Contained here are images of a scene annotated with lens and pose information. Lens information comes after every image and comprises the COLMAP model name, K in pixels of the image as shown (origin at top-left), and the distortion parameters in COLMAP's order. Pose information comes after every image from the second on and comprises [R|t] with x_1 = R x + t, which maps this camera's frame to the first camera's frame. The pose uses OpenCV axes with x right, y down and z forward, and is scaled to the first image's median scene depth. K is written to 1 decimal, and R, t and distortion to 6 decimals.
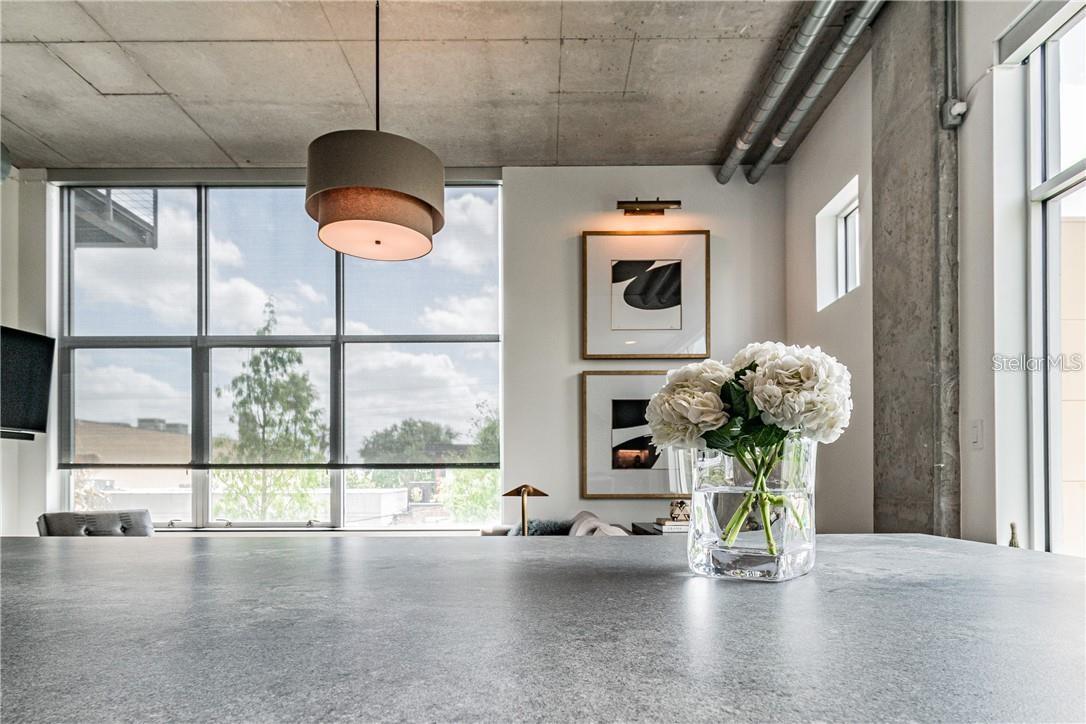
lens RADIAL K [[637.1, 0, 543.7], [0, 637.1, 476.2], [0, 0, 1]] dist [0.002713, -0.003434]
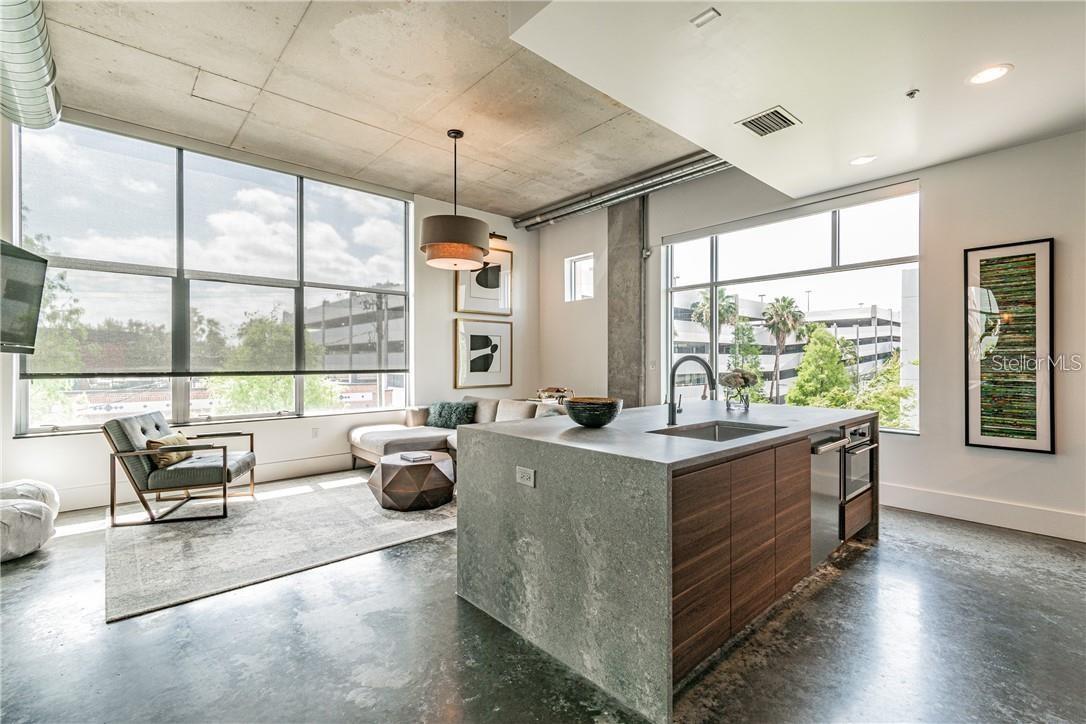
lens RADIAL K [[483.4, 0, 545.3], [0, 483.4, 365.5], [0, 0, 1]] dist [0.002273, -0.001412]
pose [[0.735862, -0.004745, 0.677115, -0.731191], [-0.004075, 0.999926, 0.011436, -0.051106], [-0.677119, -0.011175, 0.735788, -0.195907]]
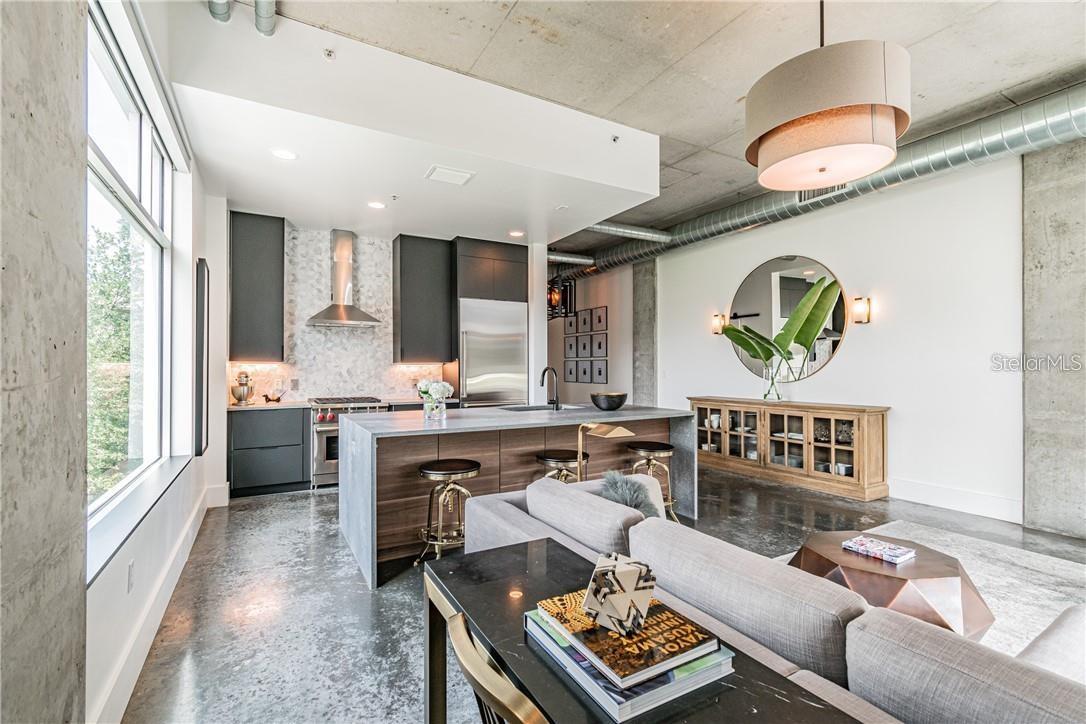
lens RADIAL K [[483.4, 0, 533.8], [0, 483.4, 364.9], [0, 0, 1]] dist [0.002273, -0.001412]
pose [[-0.873421, -0.000832, -0.486966, 0.314128], [0.004059, 0.999951, -0.008989, -0.052004], [0.486950, -0.009828, -0.873375, 0.969889]]
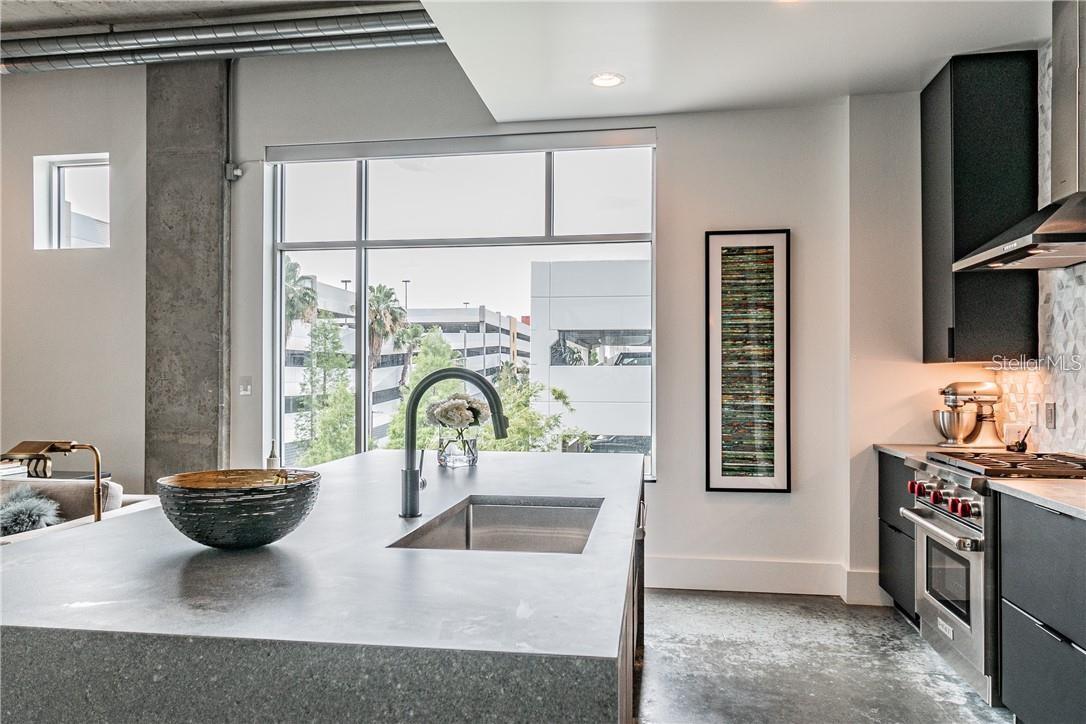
lens RADIAL K [[744.5, 0, 547.5], [0, 744.5, 372.2], [0, 0, 1]] dist [-0.010147, 0.004214]
pose [[0.128458, 0.009665, 0.991668, -0.618024], [-0.005976, 0.999942, -0.008971, -0.051035], [-0.991697, -0.004773, 0.128508, 0.017081]]
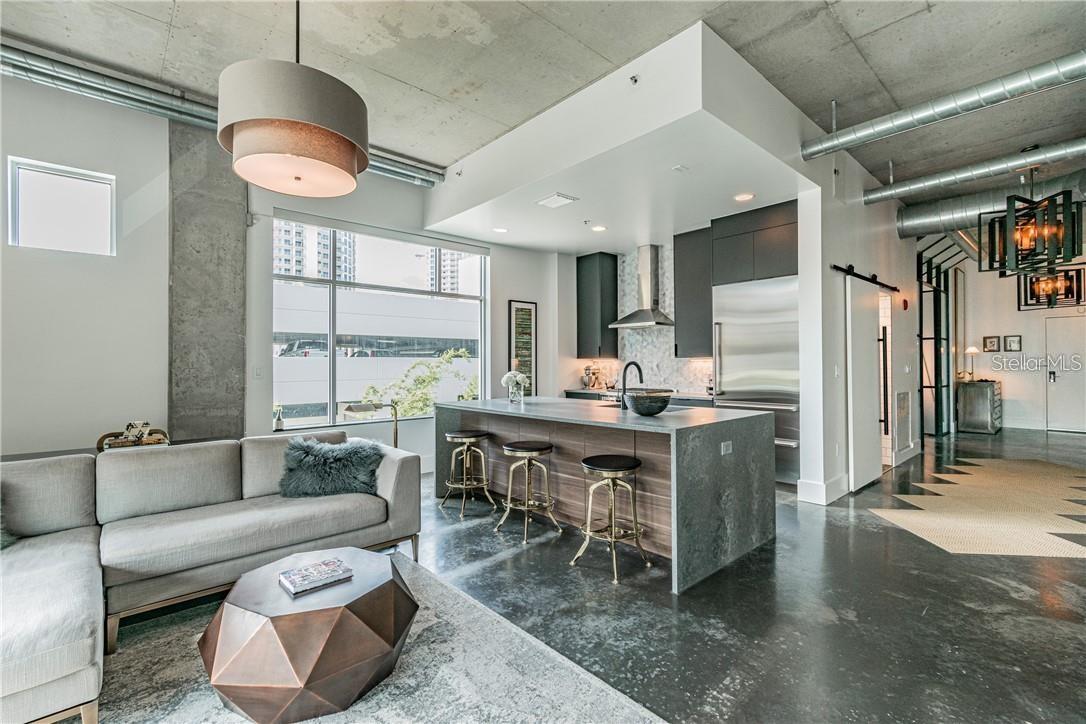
lens RADIAL K [[483.4, 0, 554.3], [0, 483.4, 357.5], [0, 0, 1]] dist [0.002273, -0.001412]
pose [[-0.688374, 0.013808, 0.725224, -0.747226], [0.001904, 0.999850, -0.017229, -0.049896], [-0.725353, -0.010479, -0.688297, 0.840138]]
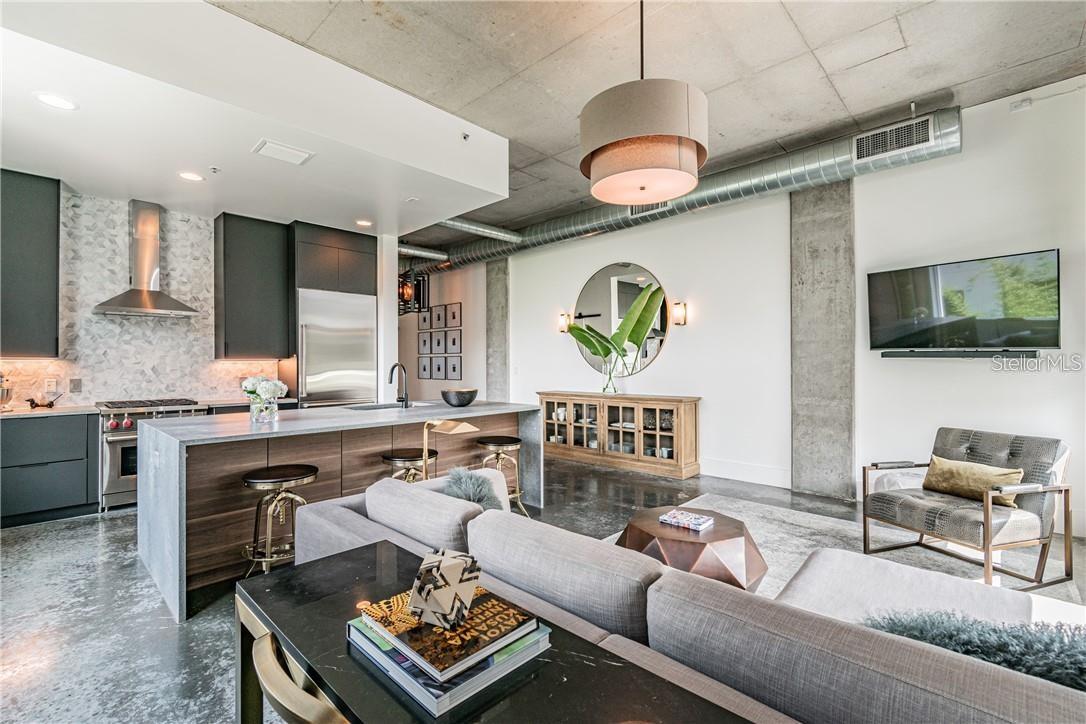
lens RADIAL K [[483.4, 0, 533.0], [0, 483.4, 359.9], [0, 0, 1]] dist [0.002273, -0.001412]
pose [[-0.696845, -0.002529, -0.717218, 0.304803], [0.006940, 0.999923, -0.010269, -0.051743], [0.717188, -0.012134, -0.696774, 0.979063]]
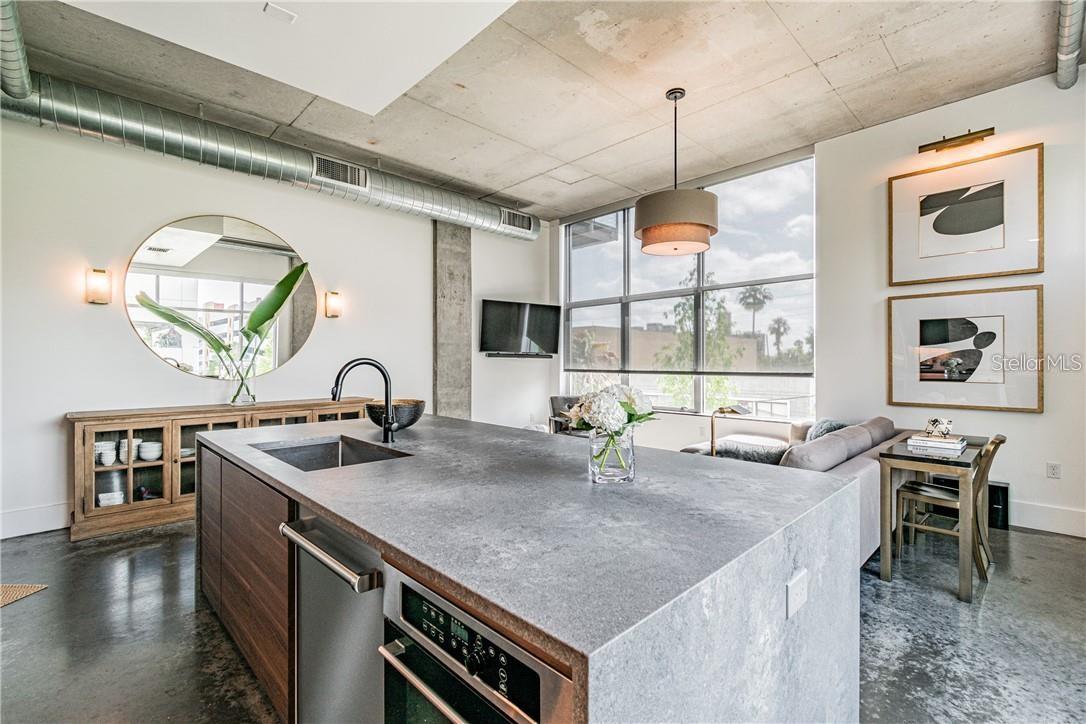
lens RADIAL K [[483.4, 0, 545.4], [0, 483.4, 369.3], [0, 0, 1]] dist [0.002273, -0.001412]
pose [[0.700322, 0.014299, -0.713684, 0.279191], [0.002907, 0.999734, 0.022883, -0.057776], [0.713821, -0.018100, 0.700094, -0.087913]]
